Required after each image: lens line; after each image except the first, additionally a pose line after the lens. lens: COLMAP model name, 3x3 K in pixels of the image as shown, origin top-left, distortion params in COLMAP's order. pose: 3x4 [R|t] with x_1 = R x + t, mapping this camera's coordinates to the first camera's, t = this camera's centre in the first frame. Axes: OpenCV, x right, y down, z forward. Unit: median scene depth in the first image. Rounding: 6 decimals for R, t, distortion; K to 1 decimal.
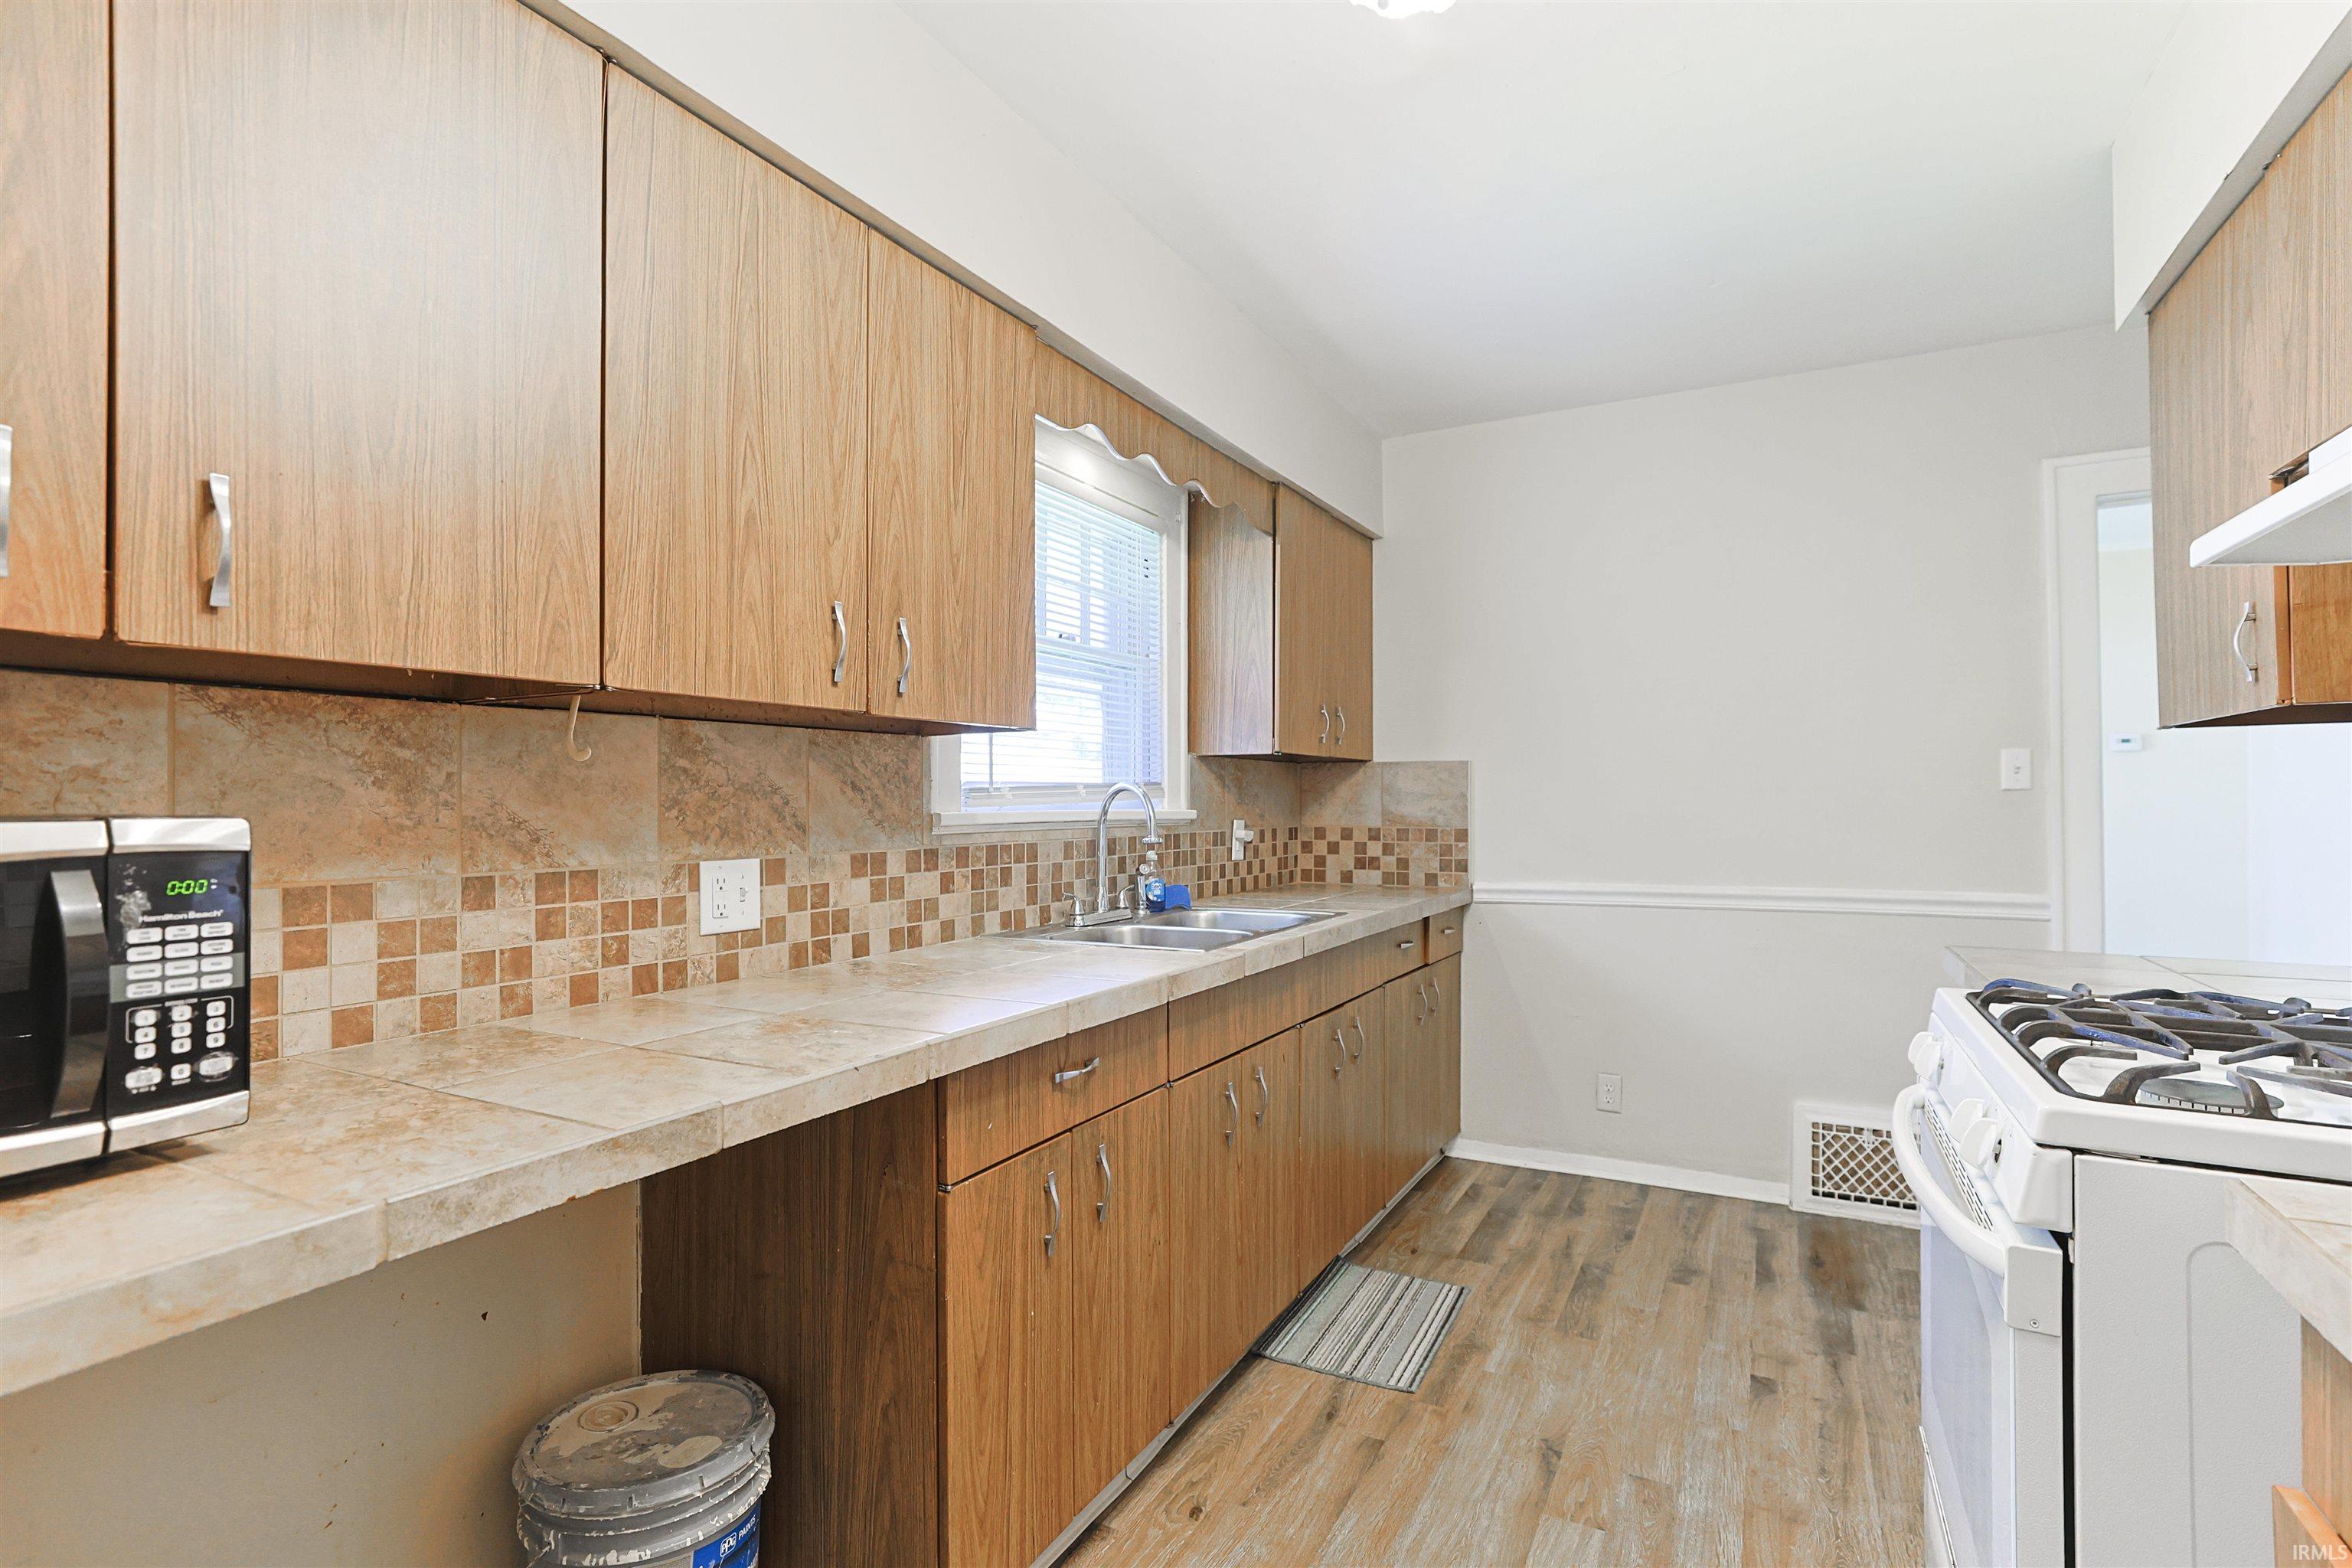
lens RADIAL K [[1113.0, 0, 1176.4], [0, 1113.0, 792.8], [0, 0, 1]] dist [-0.020364, 0.011510]
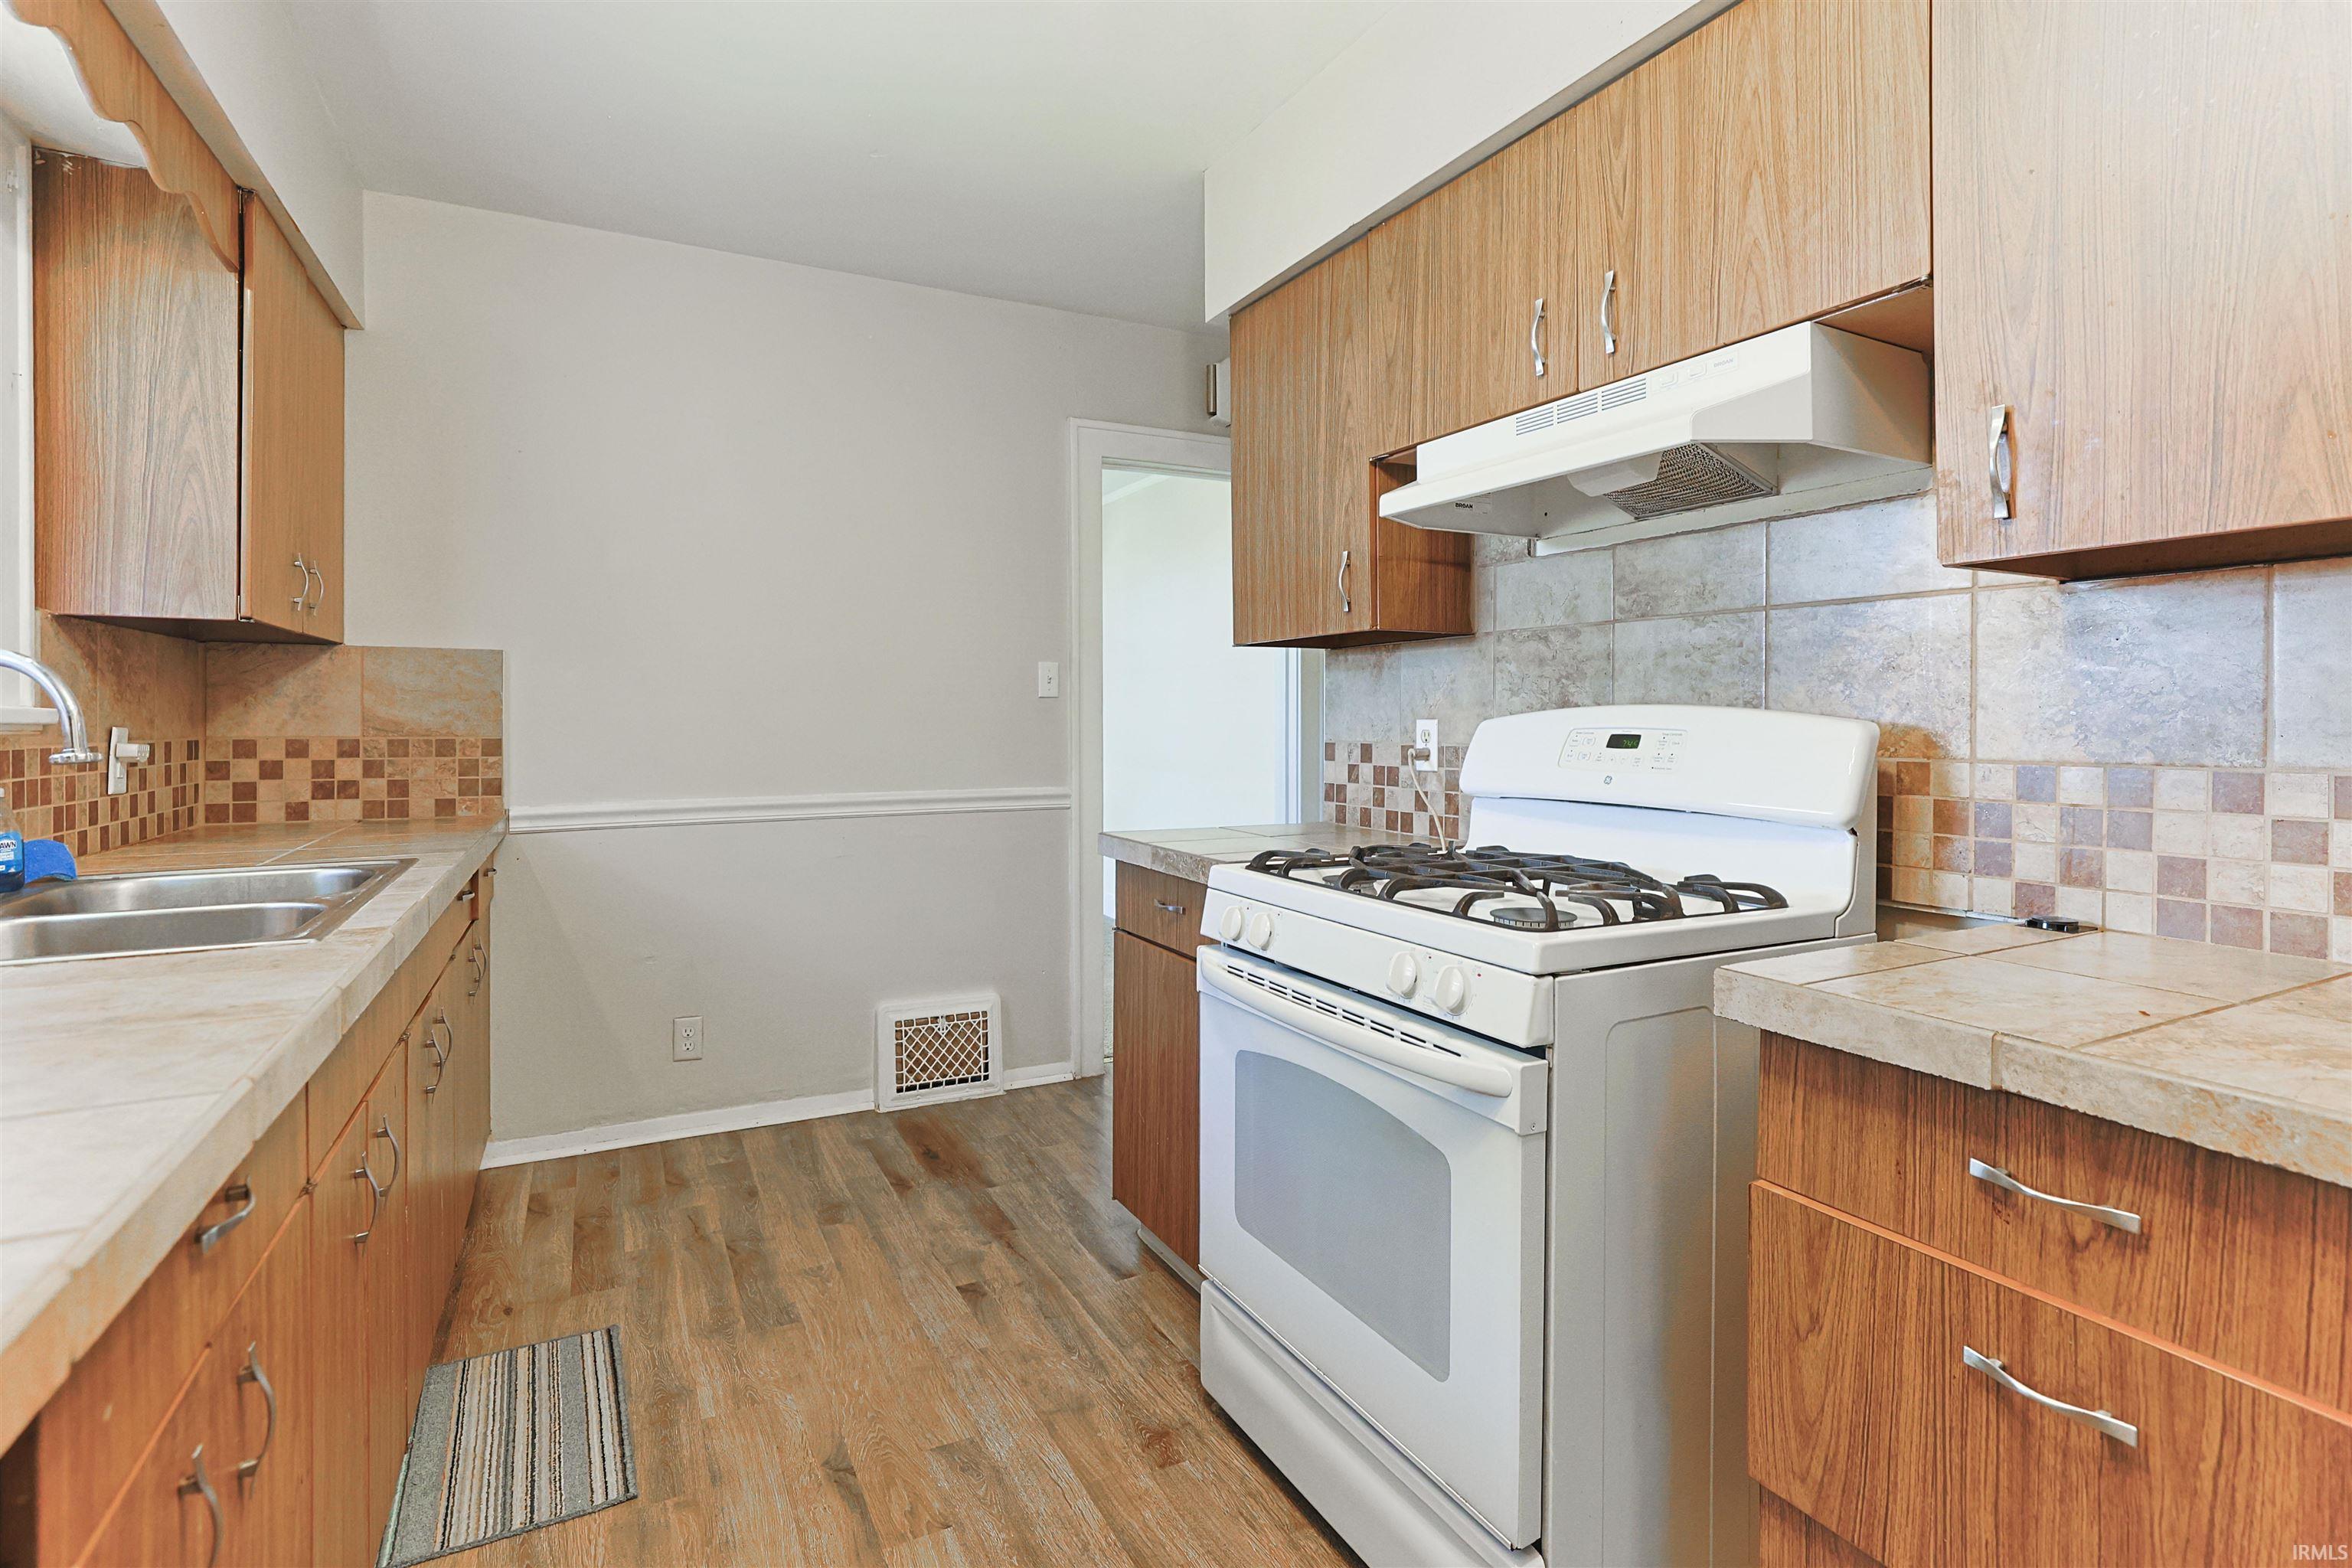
lens RADIAL K [[1135.2, 0, 1180.1], [0, 1135.2, 725.9], [0, 0, 1]] dist [-0.023569, 0.012069]
pose [[0.562328, -0.002215, 0.826911, -0.139733], [-0.009764, 0.999909, 0.009318, 0.013883], [-0.826857, -0.013313, 0.562255, 0.203659]]
